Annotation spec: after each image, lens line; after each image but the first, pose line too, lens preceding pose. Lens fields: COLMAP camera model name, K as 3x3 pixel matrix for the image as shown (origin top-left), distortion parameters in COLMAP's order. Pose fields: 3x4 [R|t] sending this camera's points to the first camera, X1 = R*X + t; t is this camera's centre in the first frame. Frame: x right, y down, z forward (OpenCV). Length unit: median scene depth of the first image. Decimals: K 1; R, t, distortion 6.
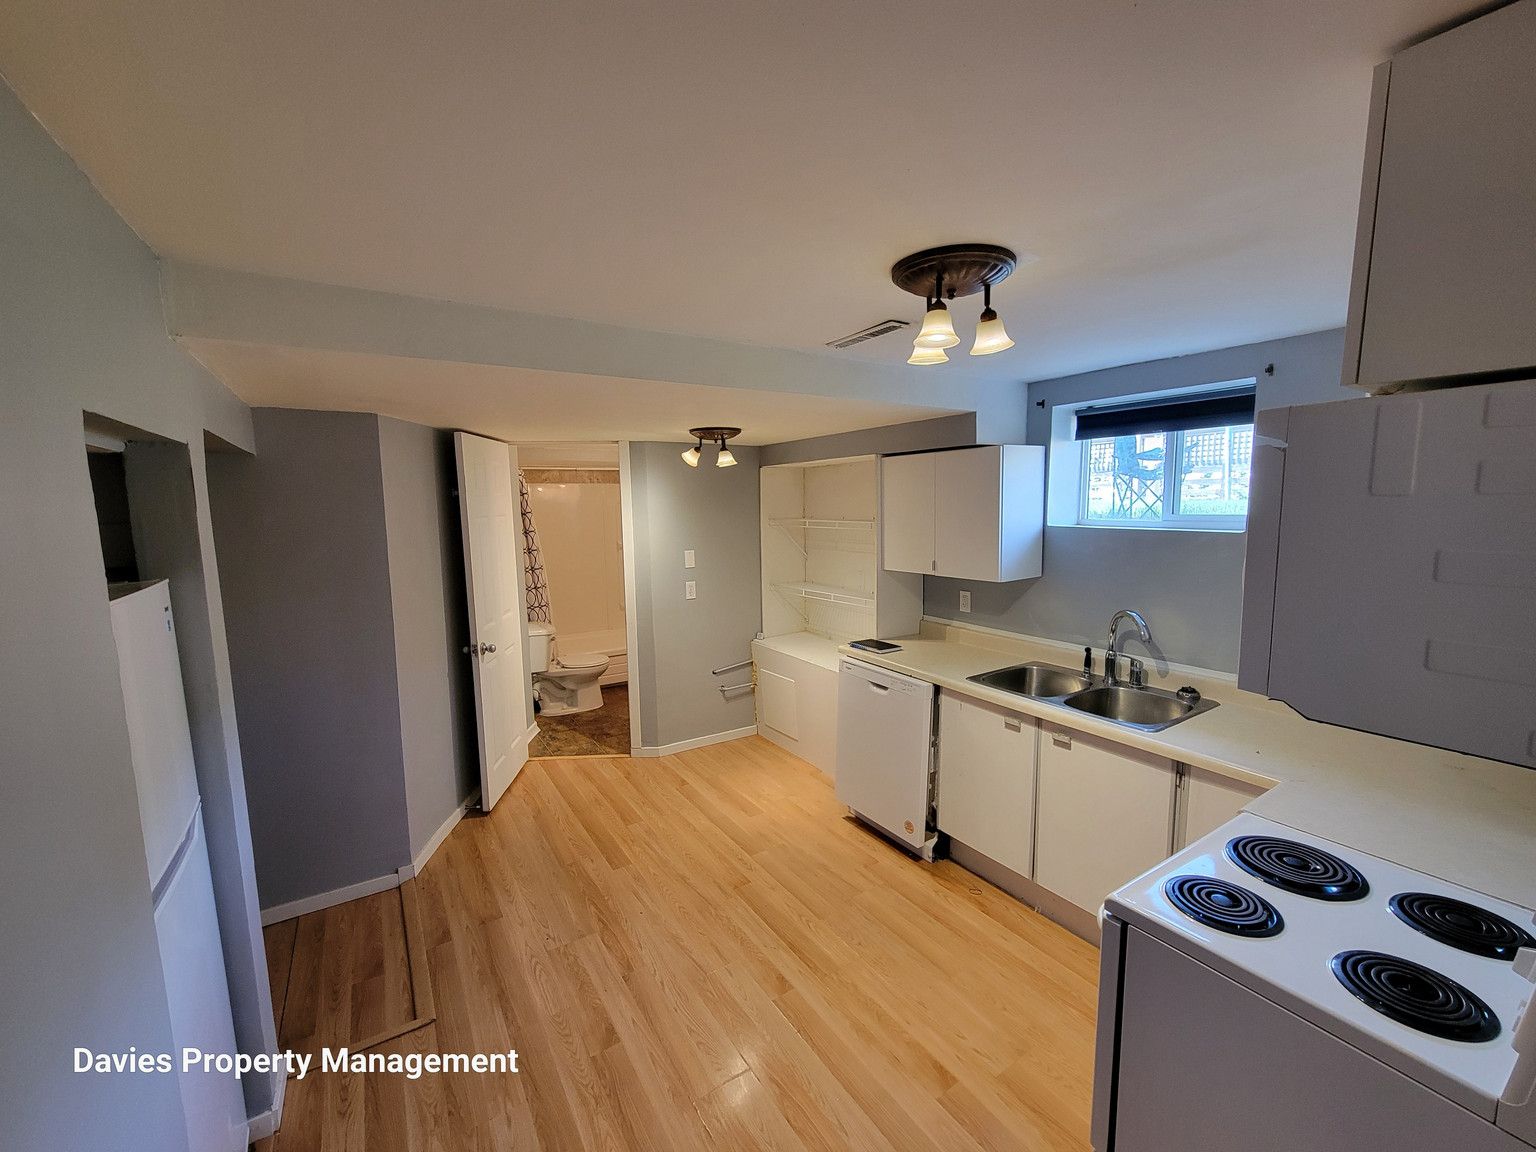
lens RADIAL K [[627.7, 0, 771.1], [0, 627.7, 578.1], [0, 0, 1]] dist [-0.000836, 0.000270]
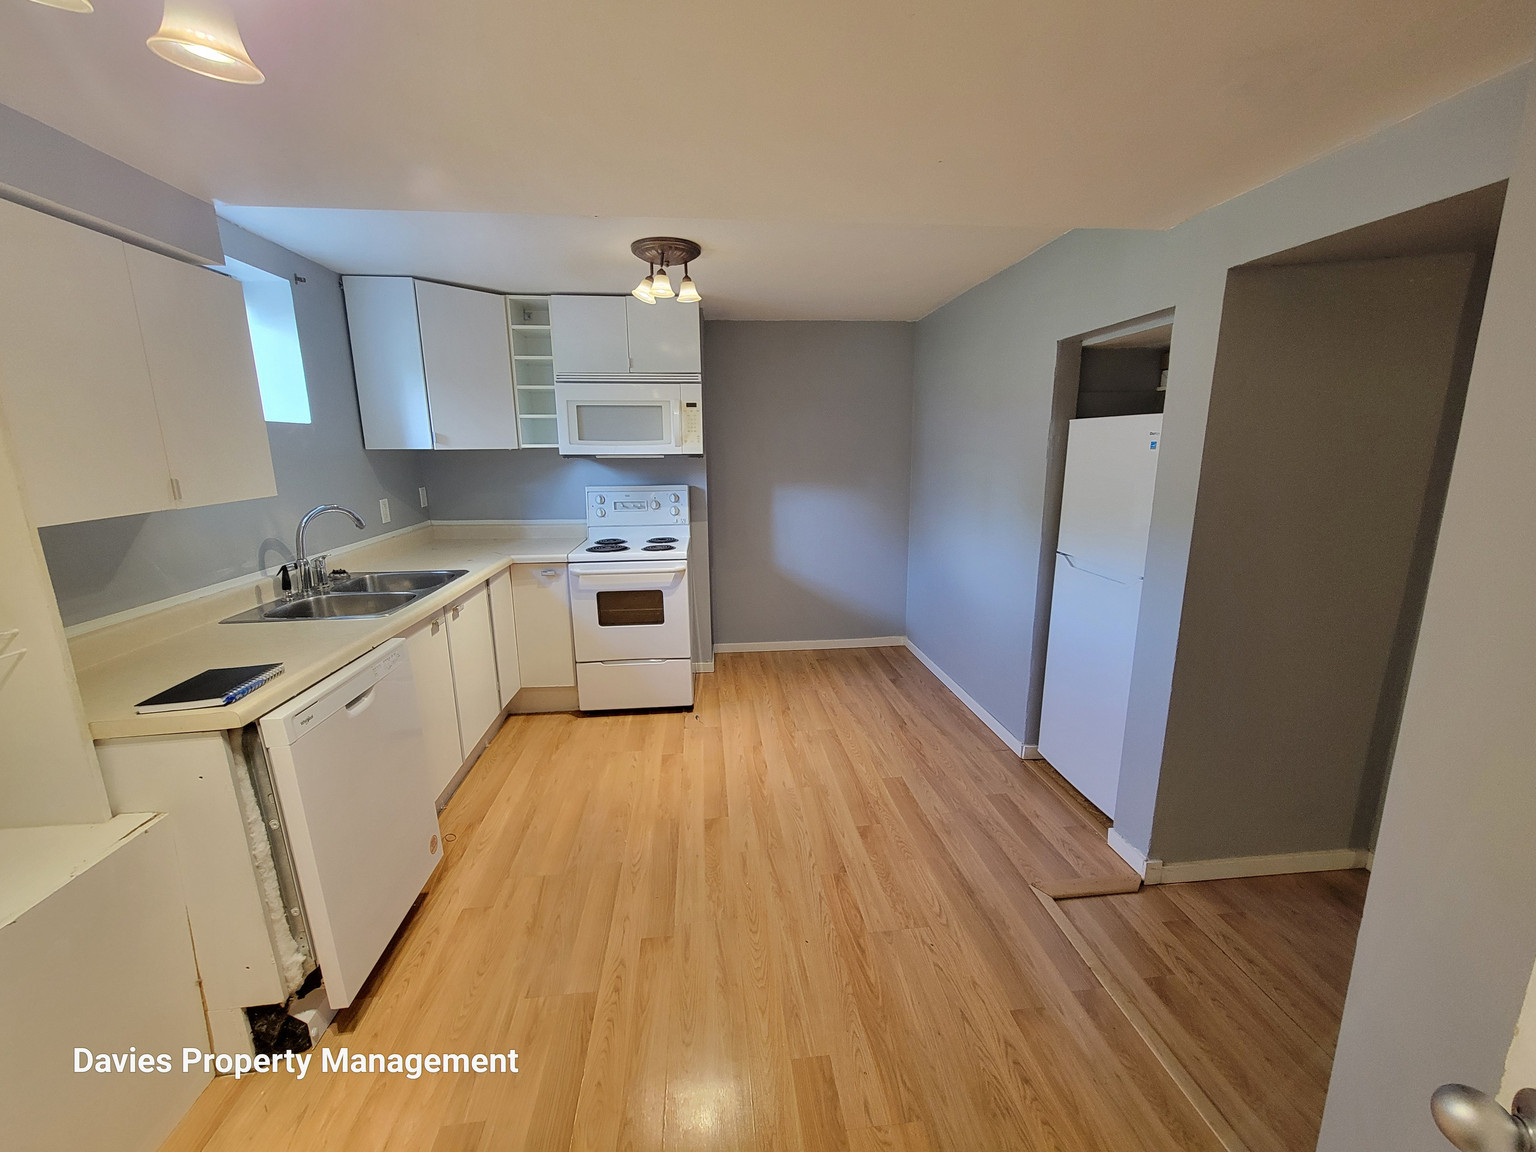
lens RADIAL K [[627.7, 0, 771.1], [0, 627.7, 578.1], [0, 0, 1]] dist [-0.000836, 0.000270]
pose [[-0.892514, -0.073807, 0.444941, -0.511150], [0.077265, 0.946914, 0.312063, -0.096242], [-0.444353, 0.312899, -0.839431, 1.660270]]
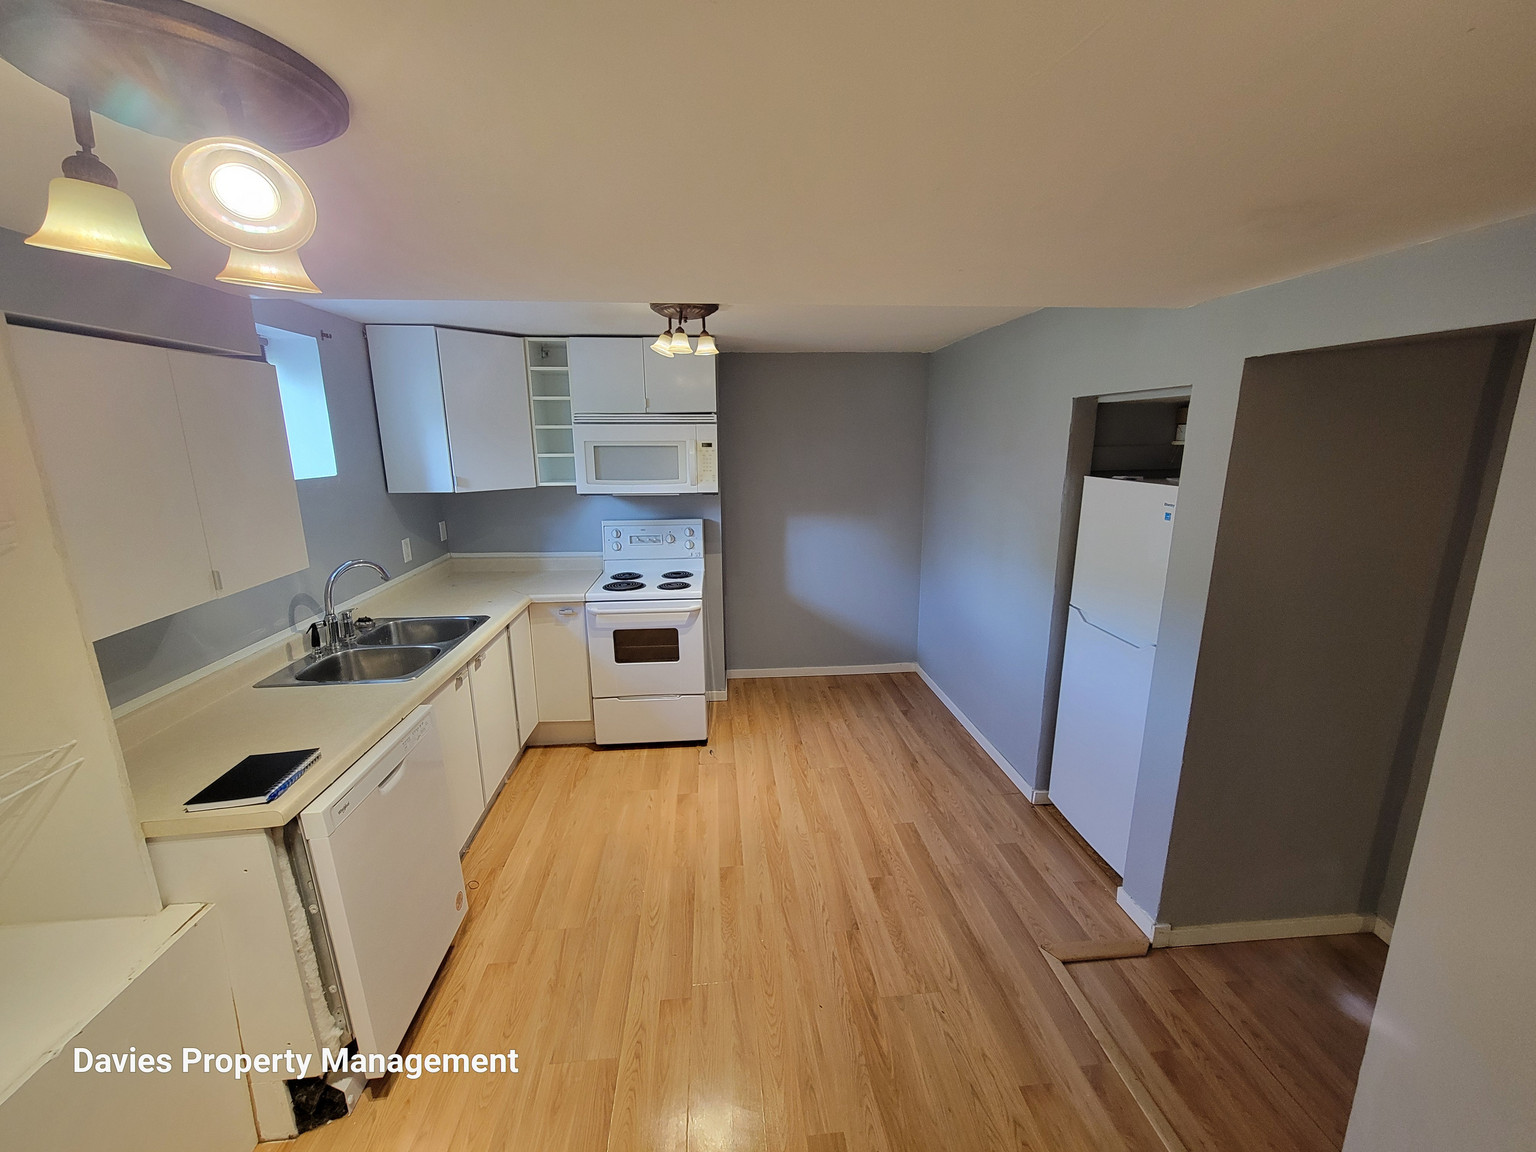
lens RADIAL K [[627.7, 0, 771.1], [0, 627.7, 578.1], [0, 0, 1]] dist [-0.000836, 0.000270]
pose [[-0.885429, -0.085815, 0.456784, -0.500025], [0.075964, 0.942871, 0.324383, -0.205685], [-0.458526, 0.321918, -0.828326, 1.644221]]
